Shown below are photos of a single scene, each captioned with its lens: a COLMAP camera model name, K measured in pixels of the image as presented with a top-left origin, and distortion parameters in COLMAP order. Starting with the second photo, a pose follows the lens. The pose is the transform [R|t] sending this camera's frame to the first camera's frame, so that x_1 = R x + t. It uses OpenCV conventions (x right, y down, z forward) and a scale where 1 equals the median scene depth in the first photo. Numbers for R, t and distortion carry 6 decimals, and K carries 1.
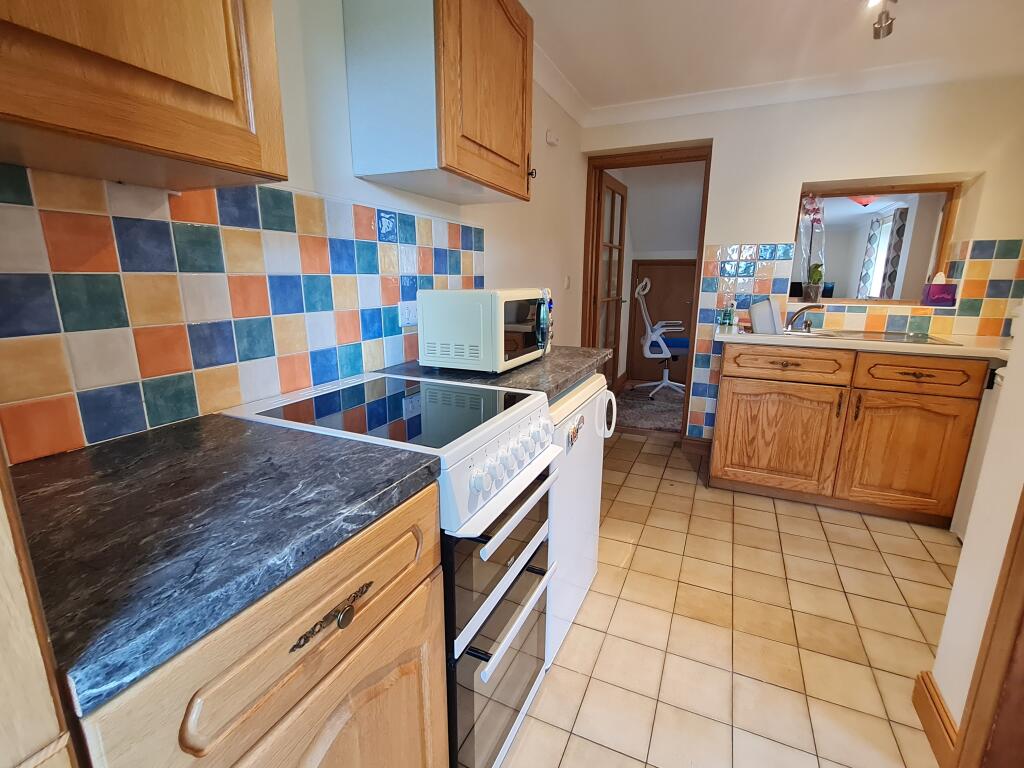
lens RADIAL K [[470.3, 0, 517.3], [0, 470.3, 383.8], [0, 0, 1]] dist [-0.002643, -0.000317]
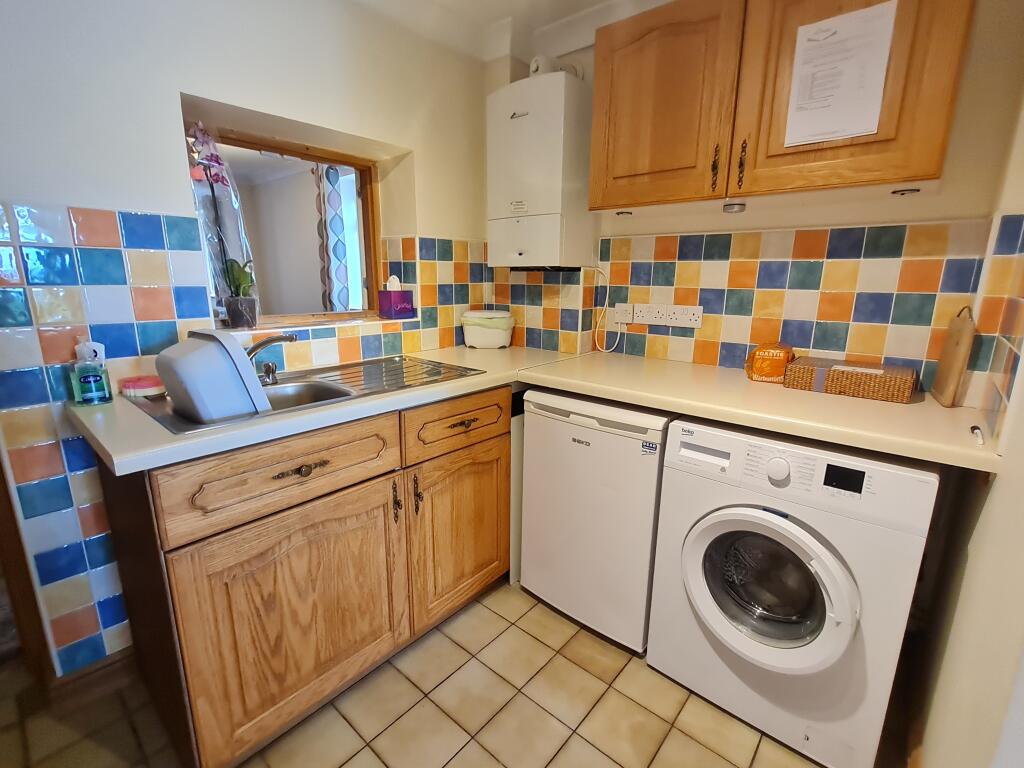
lens RADIAL K [[470.3, 0, 517.3], [0, 470.3, 383.8], [0, 0, 1]] dist [-0.002643, -0.000317]
pose [[0.274908, -0.219071, 0.936180, 0.193030], [0.203643, 0.964872, 0.165986, -0.157318], [-0.939657, 0.145016, 0.309863, 0.612204]]
